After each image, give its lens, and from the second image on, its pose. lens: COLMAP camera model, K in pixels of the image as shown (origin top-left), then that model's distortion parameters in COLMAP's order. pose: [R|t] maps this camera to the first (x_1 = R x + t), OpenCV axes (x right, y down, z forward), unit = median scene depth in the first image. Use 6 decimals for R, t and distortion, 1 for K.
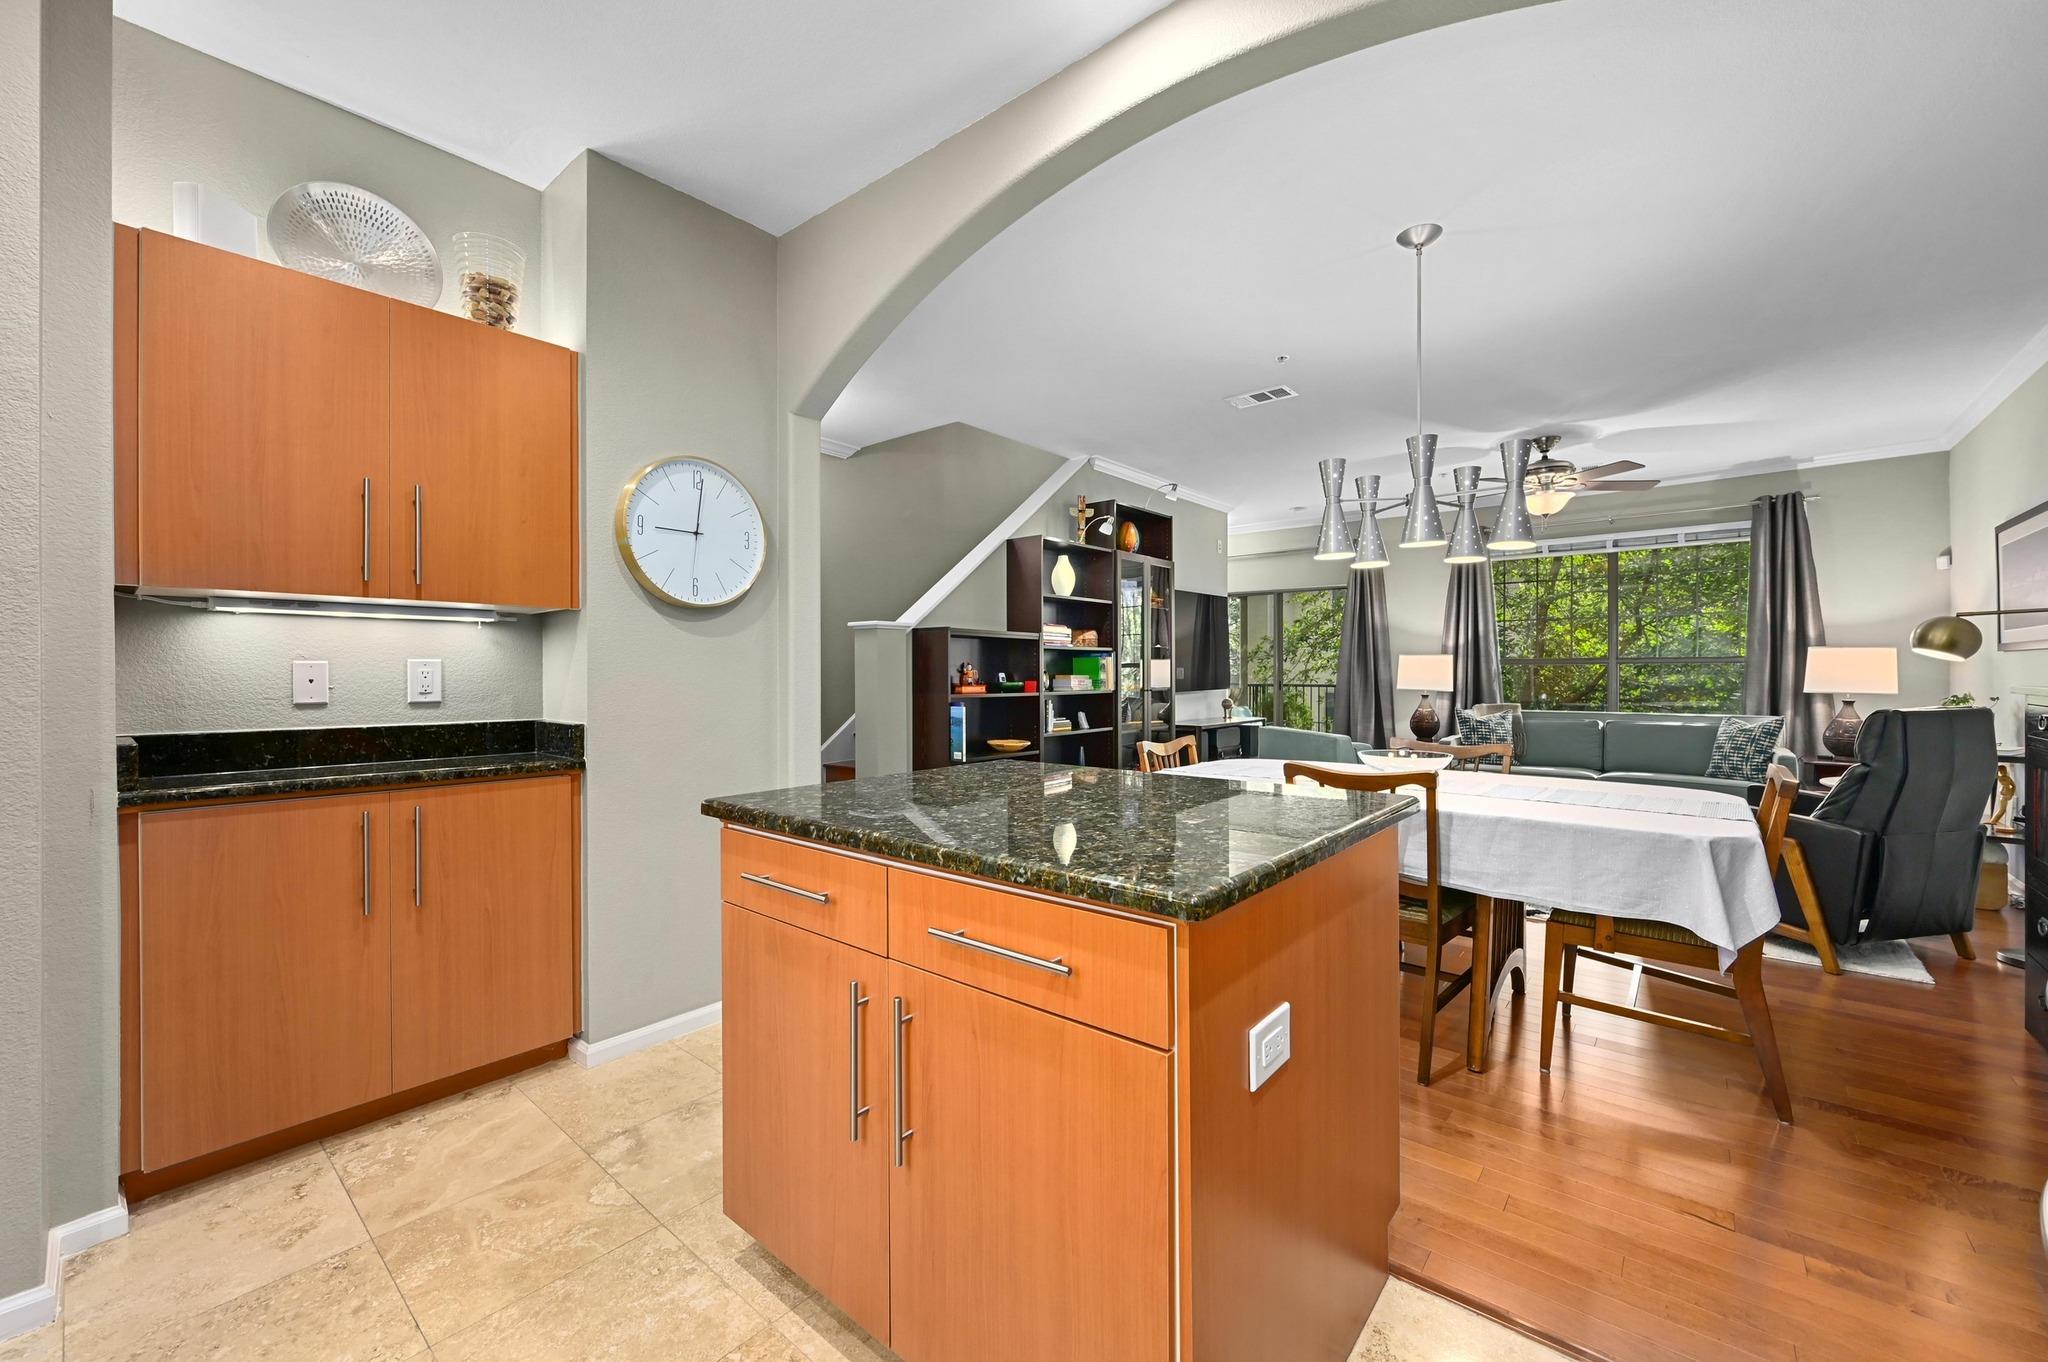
lens RADIAL K [[804.2, 0, 1029.6], [0, 804.2, 671.9], [0, 0, 1]] dist [-0.003653, -0.000205]
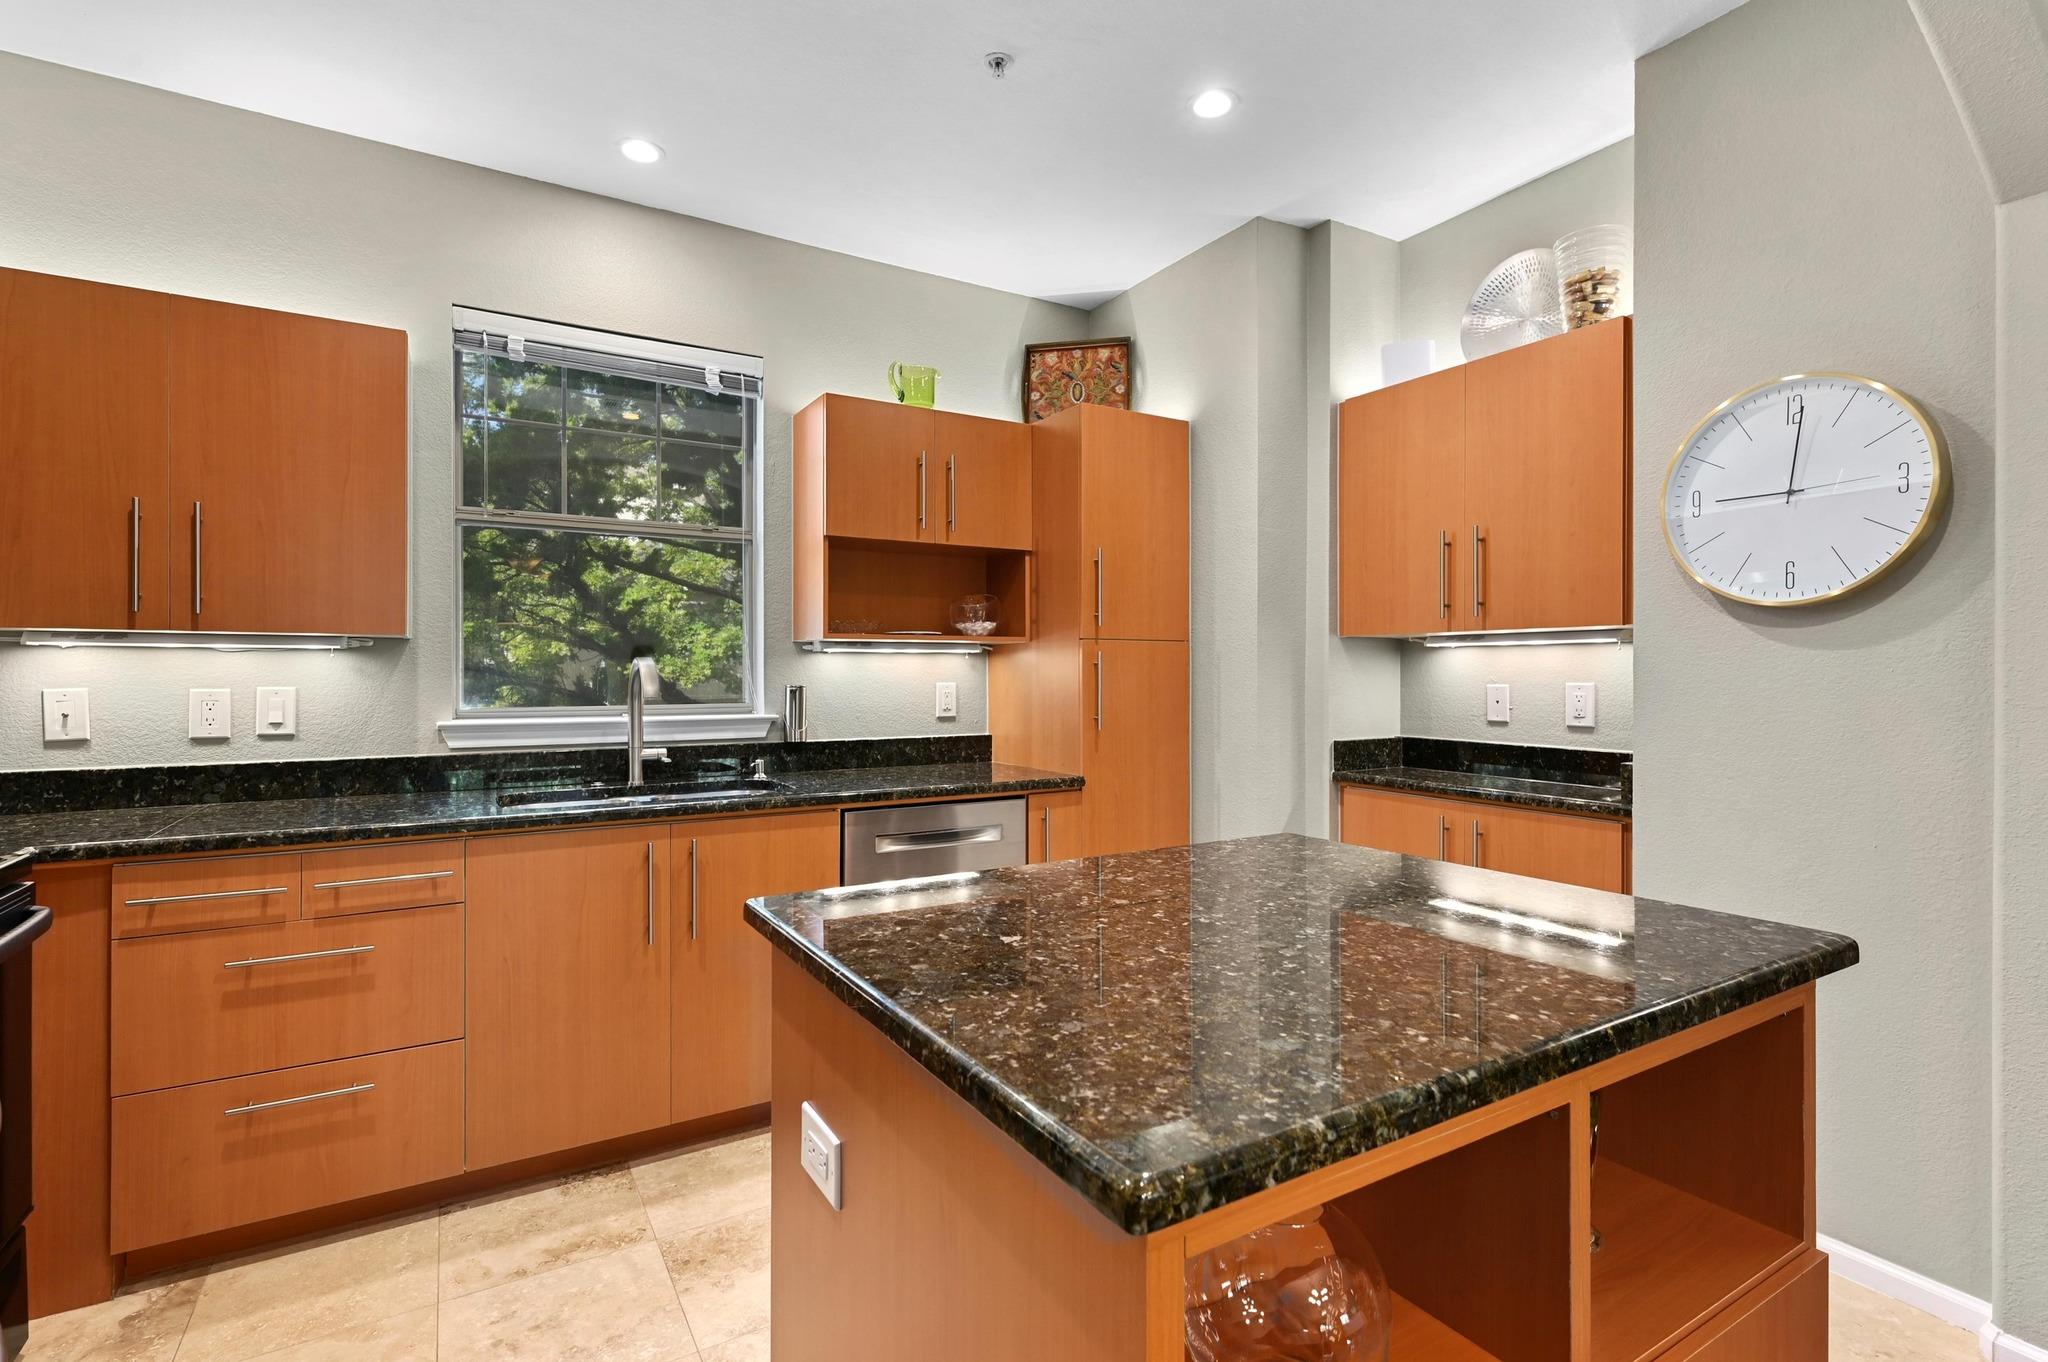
lens RADIAL K [[956.7, 0, 1018.9], [0, 956.7, 671.0], [0, 0, 1]] dist [0.004031, 0.000294]
pose [[-0.327974, 0.003277, -0.944681, 0.505700], [0.002446, 0.999994, 0.002620, -0.030303], [0.944684, -0.001452, -0.327980, 0.638233]]
